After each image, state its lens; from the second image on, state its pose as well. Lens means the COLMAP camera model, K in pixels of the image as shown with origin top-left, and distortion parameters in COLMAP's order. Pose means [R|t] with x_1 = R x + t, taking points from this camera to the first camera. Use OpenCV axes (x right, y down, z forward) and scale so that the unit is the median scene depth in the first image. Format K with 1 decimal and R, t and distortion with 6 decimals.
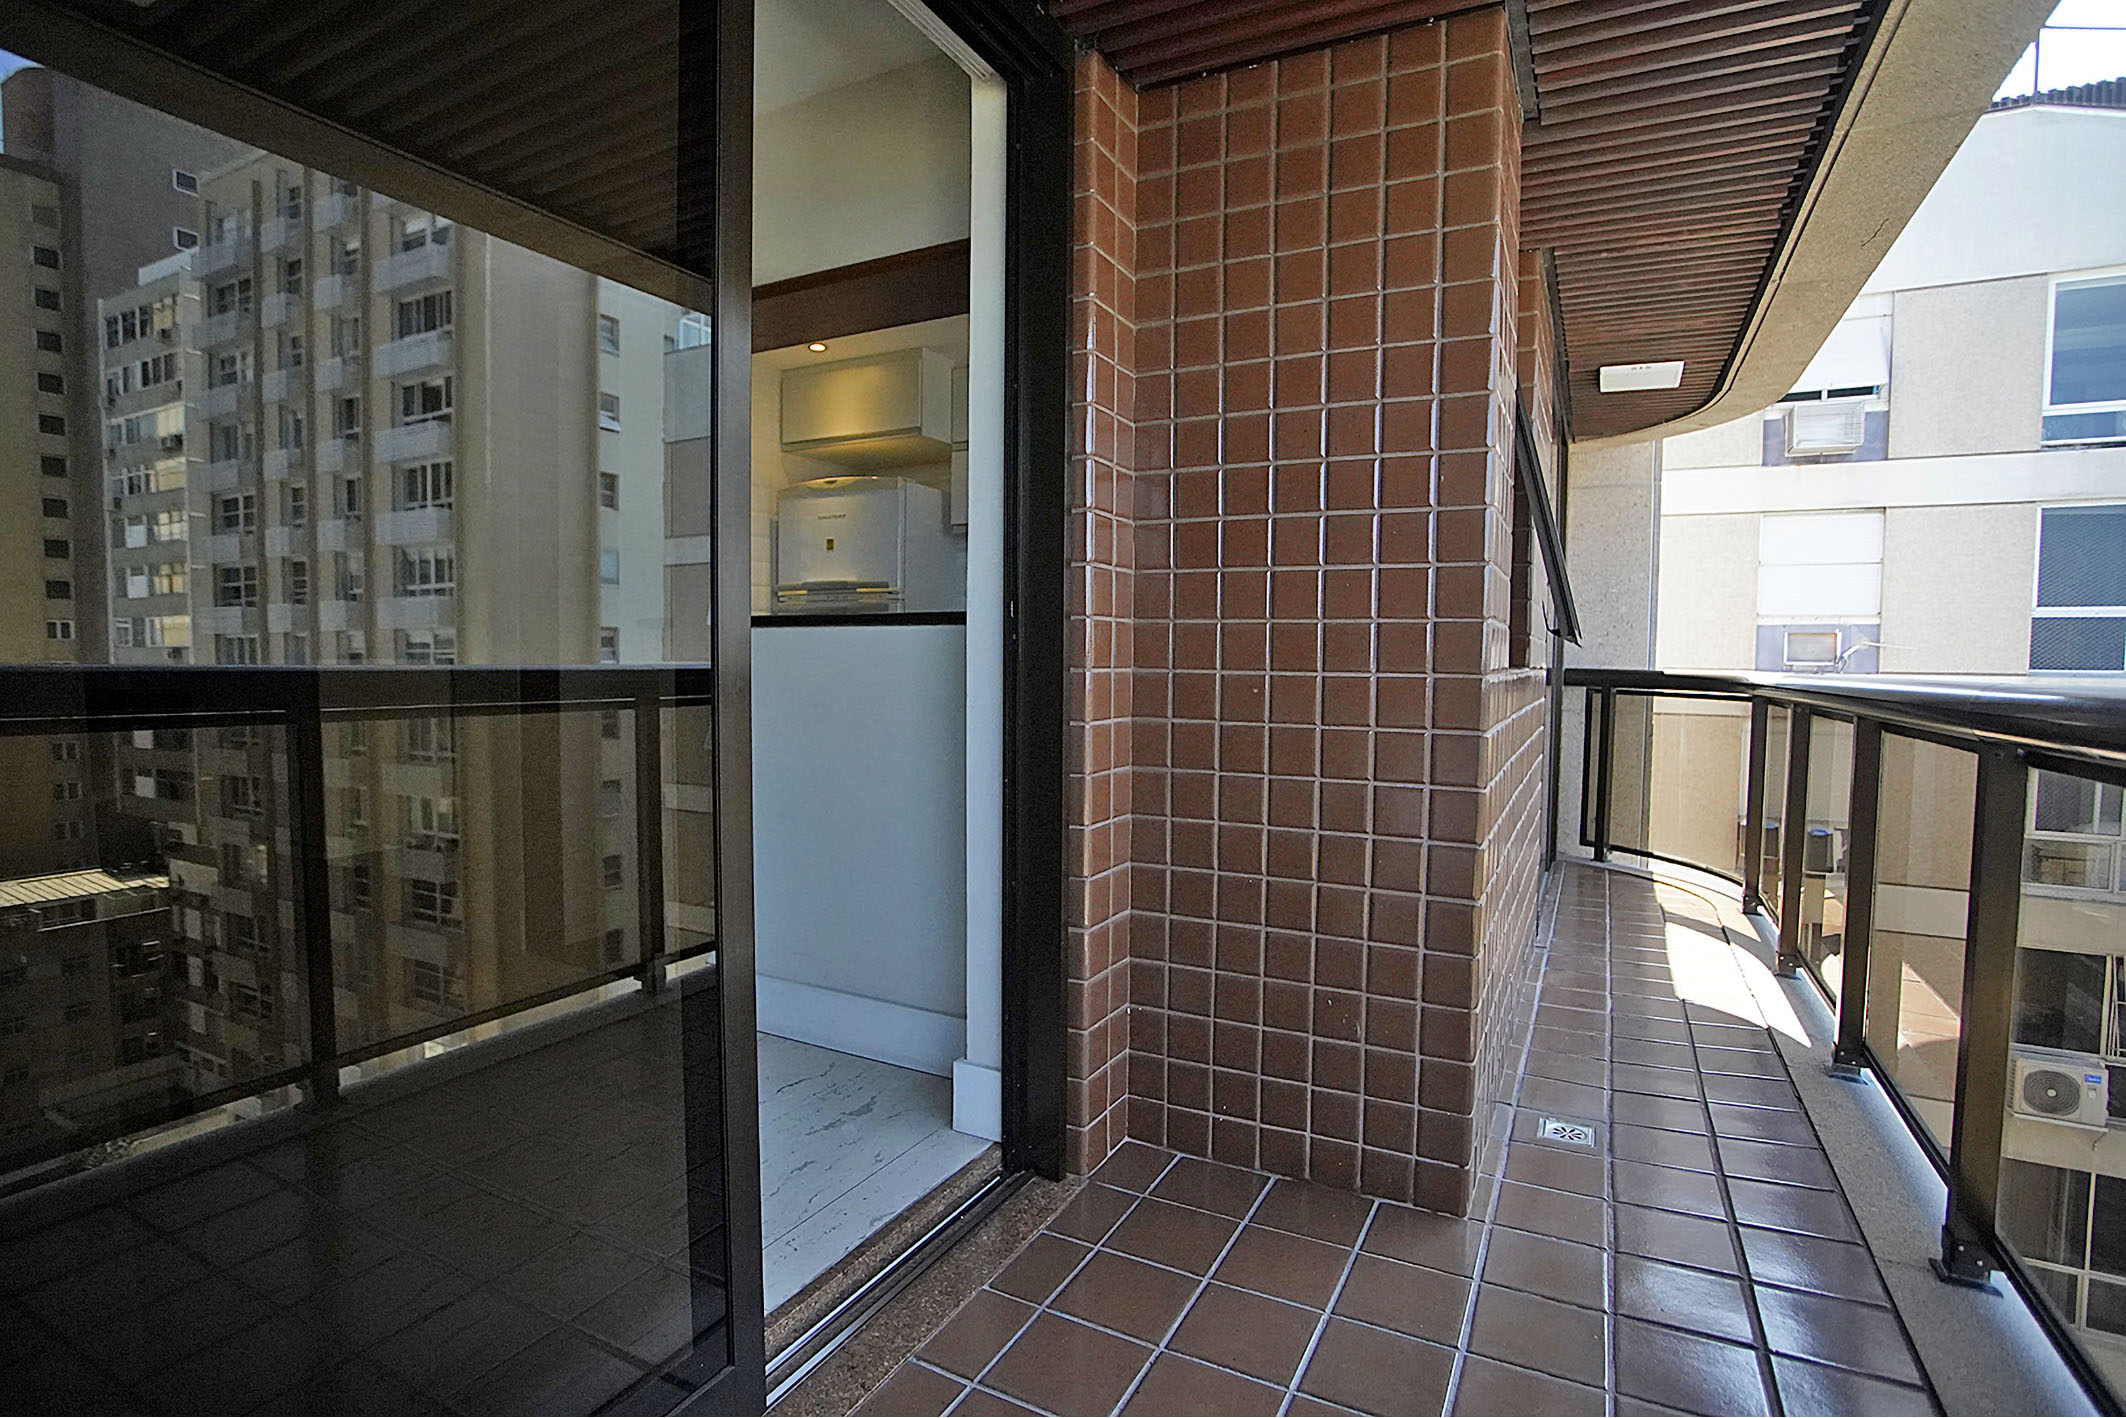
lens RADIAL K [[1045.9, 0, 1057.9], [0, 1045.9, 707.6], [0, 0, 1]] dist [-0.066011, 0.026040]
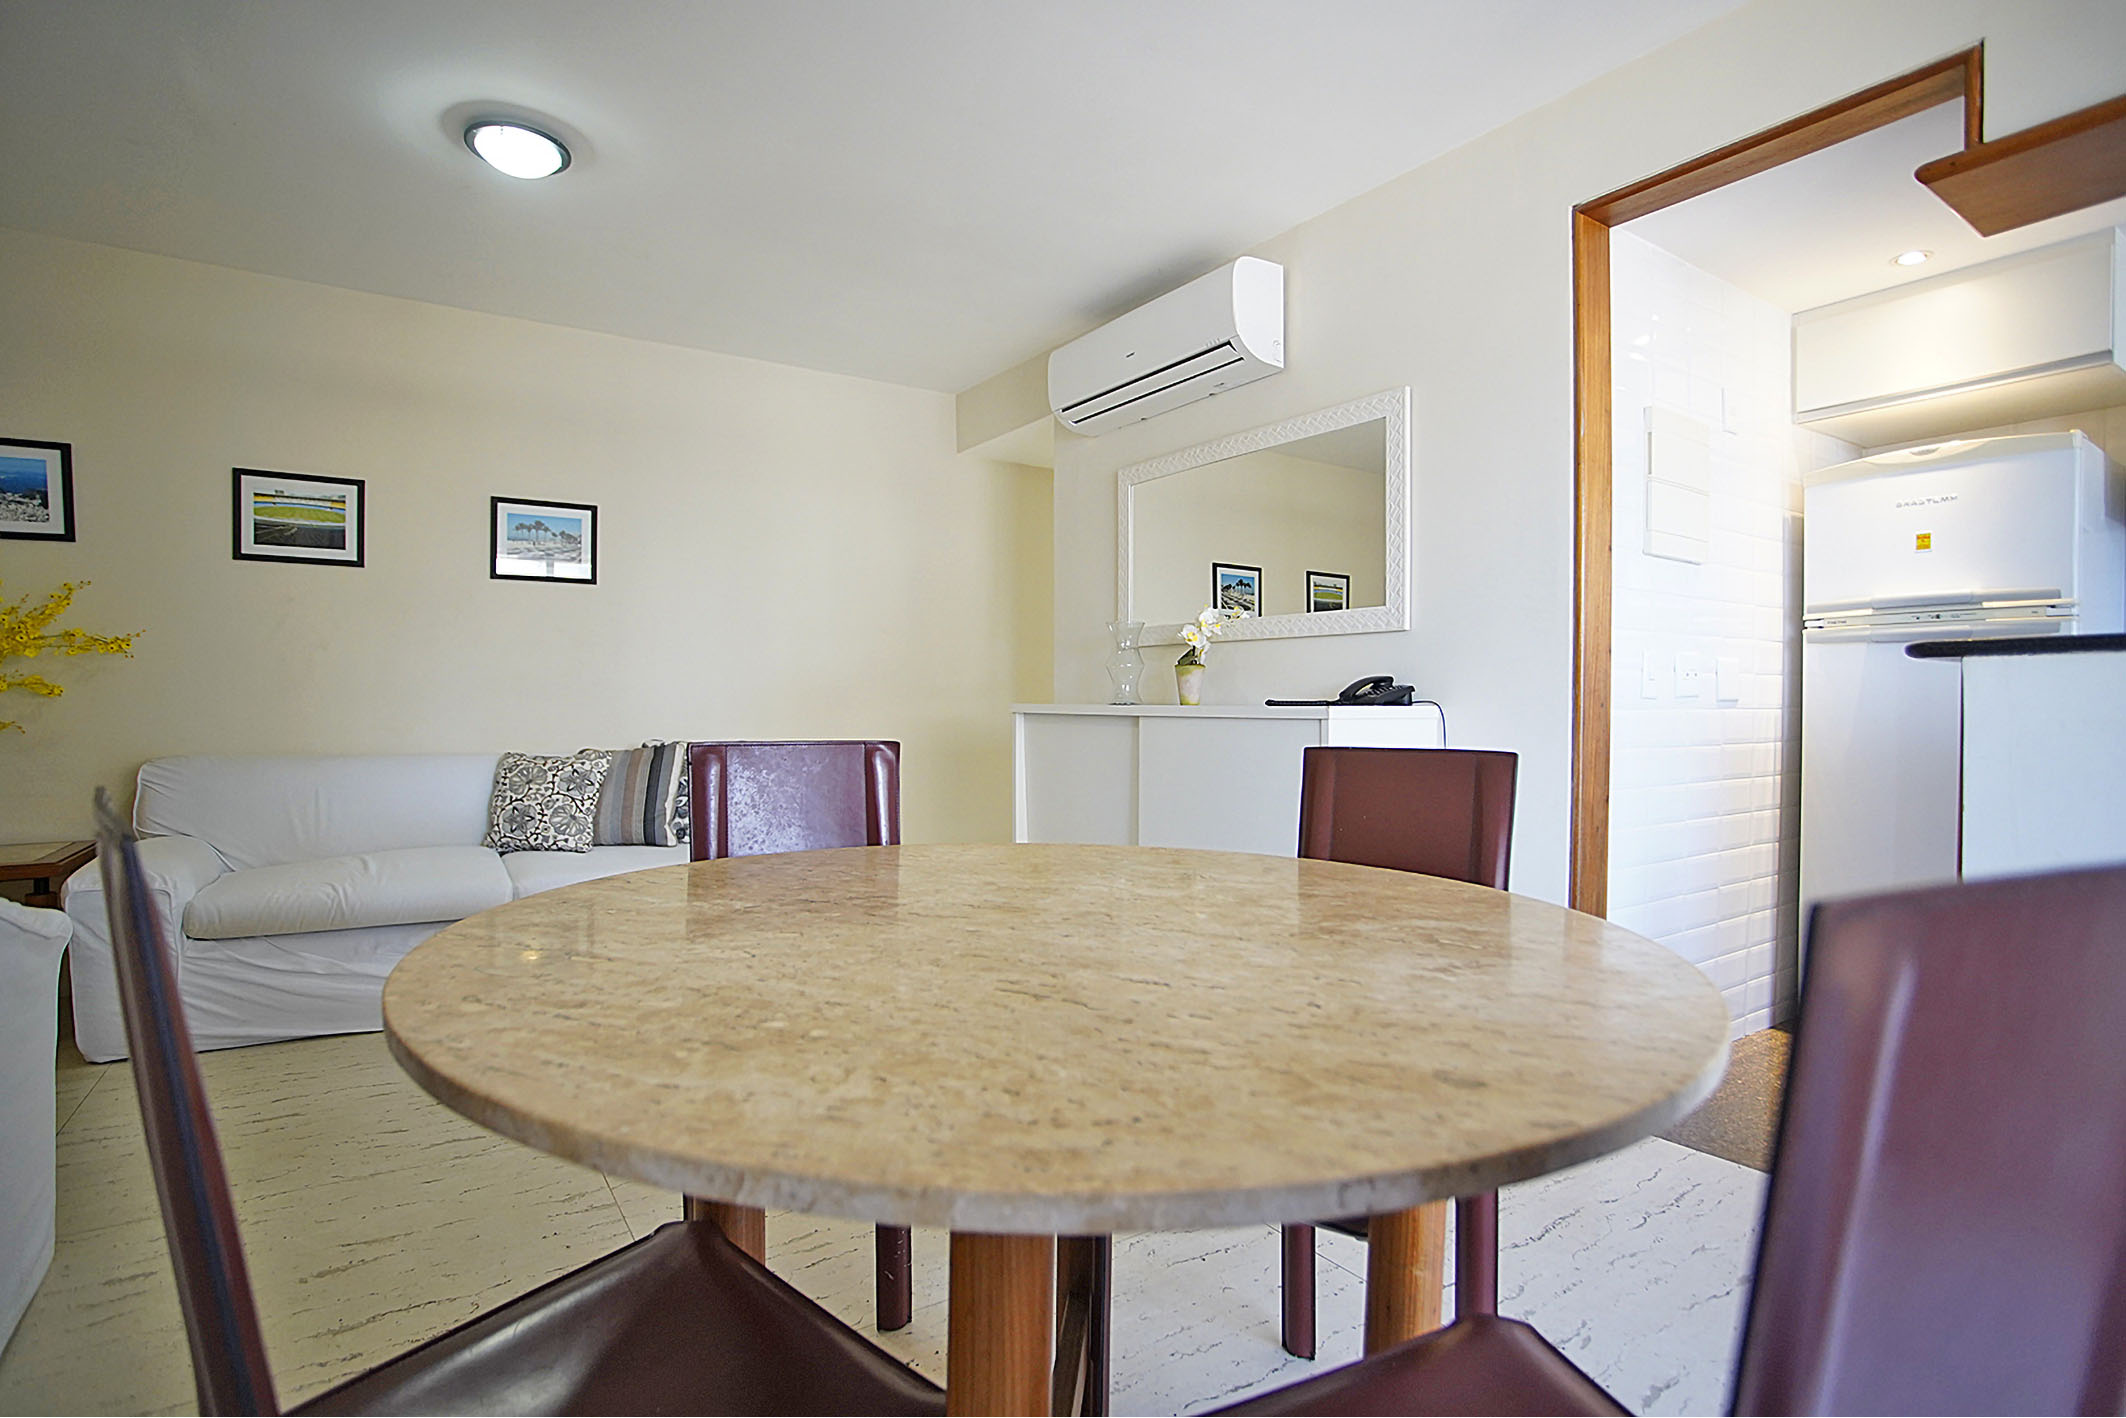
lens RADIAL K [[1045.9, 0, 1062.9], [0, 1045.9, 715.5], [0, 0, 1]] dist [-0.066011, 0.026040]
pose [[0.879068, 0.003609, -0.476683, -0.401069], [-0.023396, 0.999093, -0.035581, -0.003993], [0.476122, 0.042431, 0.878355, 0.144208]]
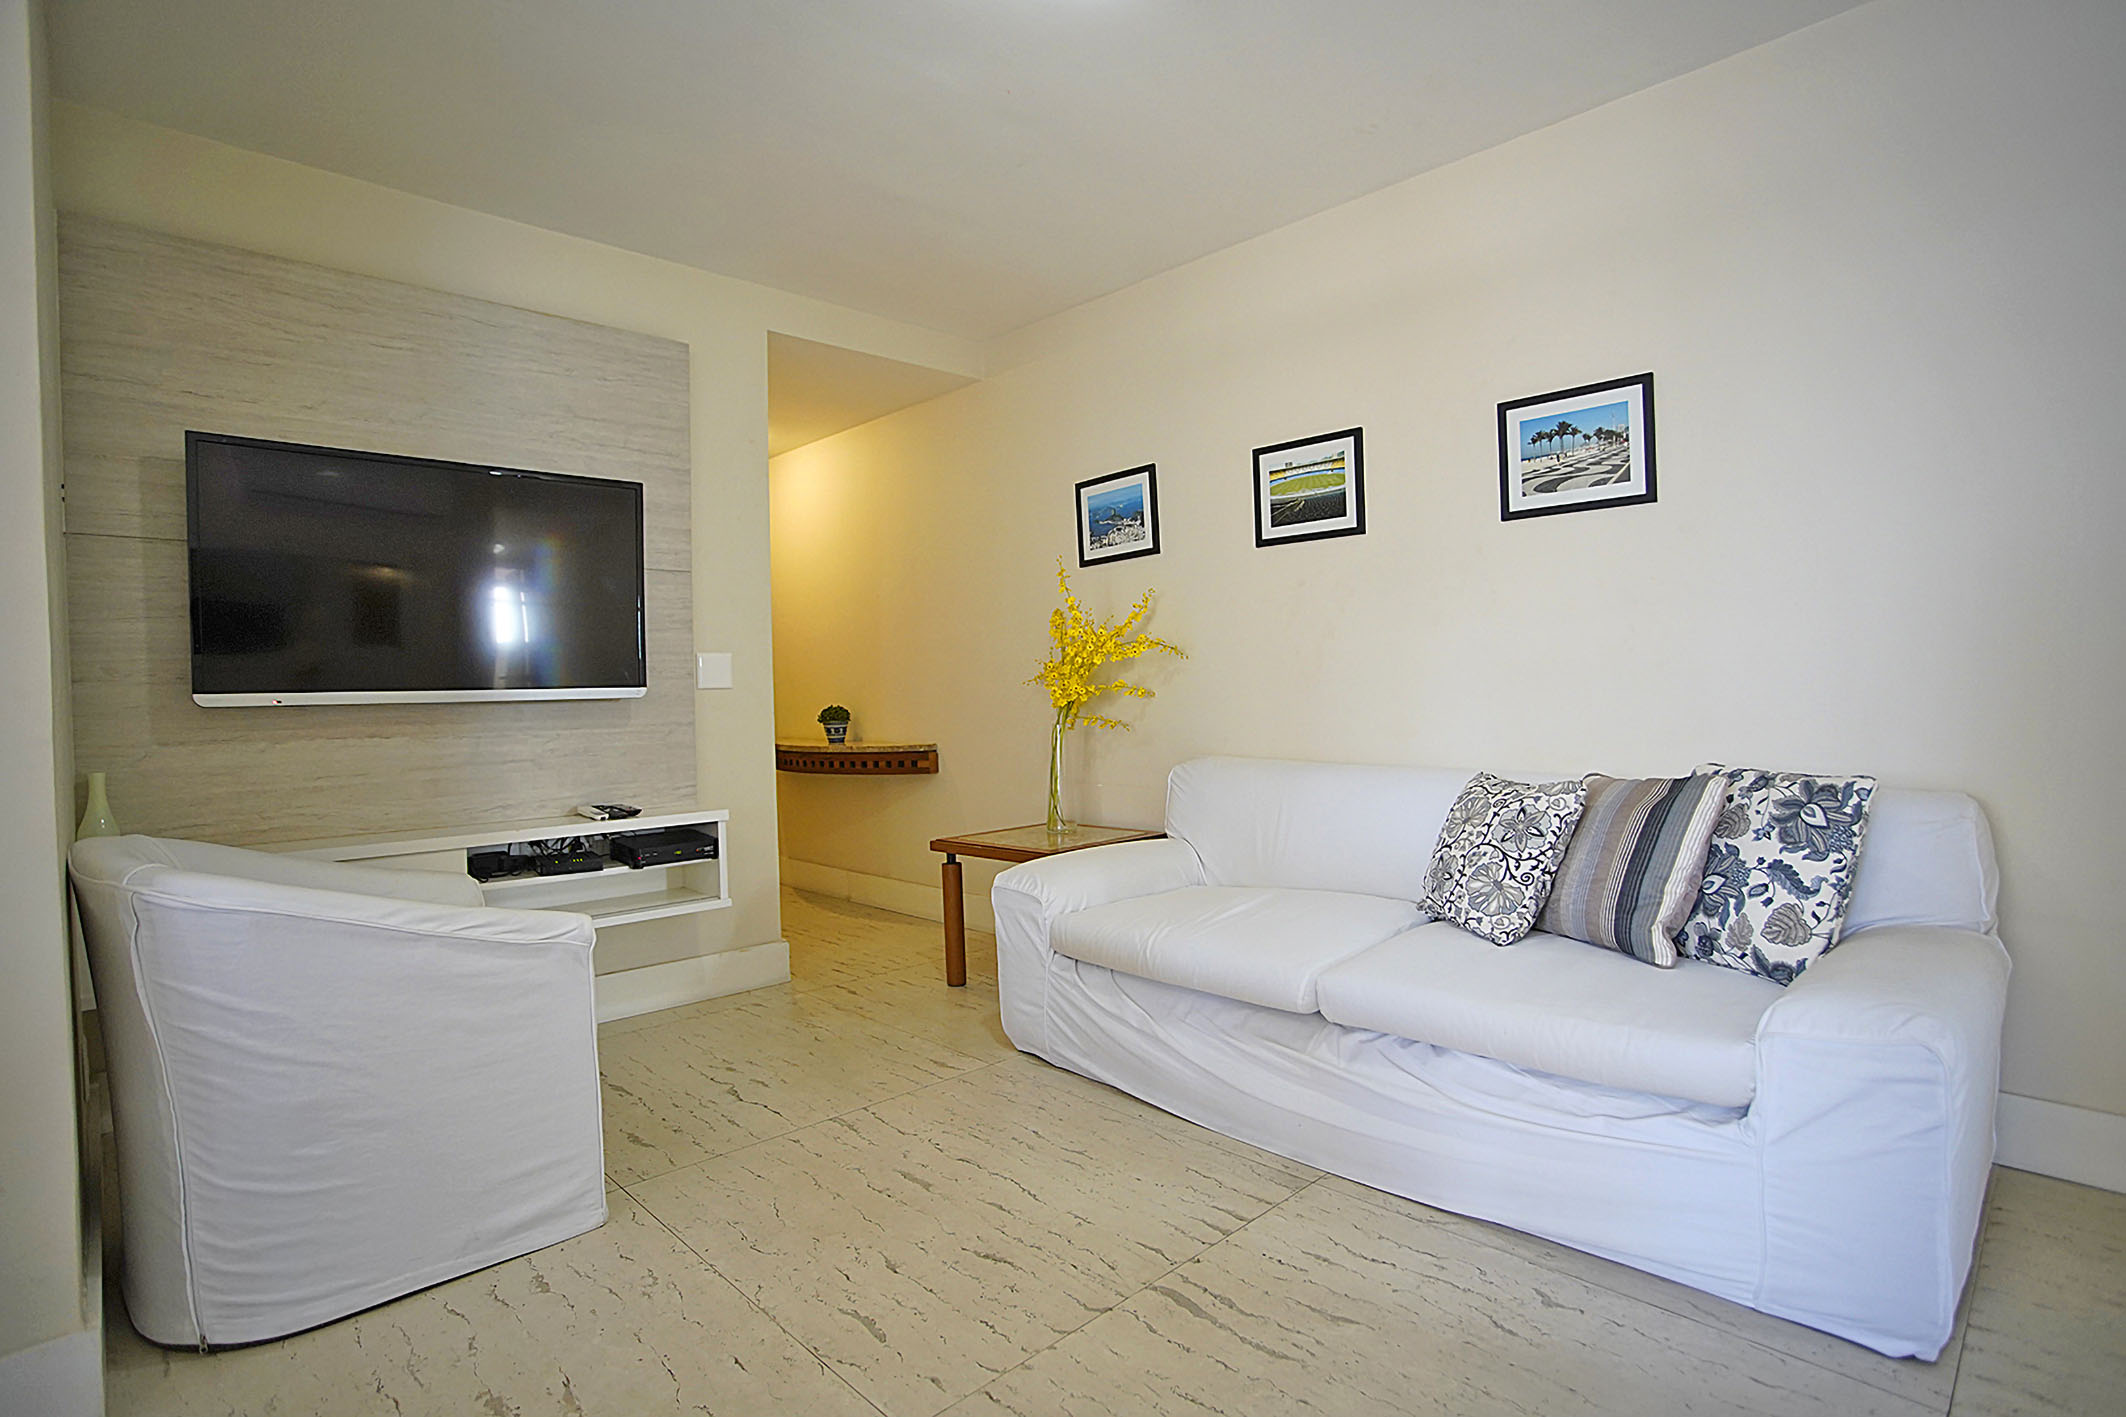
lens RADIAL K [[1045.9, 0, 1065.7], [0, 1045.9, 701.4], [0, 0, 1]] dist [-0.066011, 0.026040]
pose [[-0.311023, 0.011100, -0.950337, -0.591652], [-0.027854, 0.999396, 0.020789, -0.040725], [0.949994, 0.032936, -0.310526, 0.660452]]
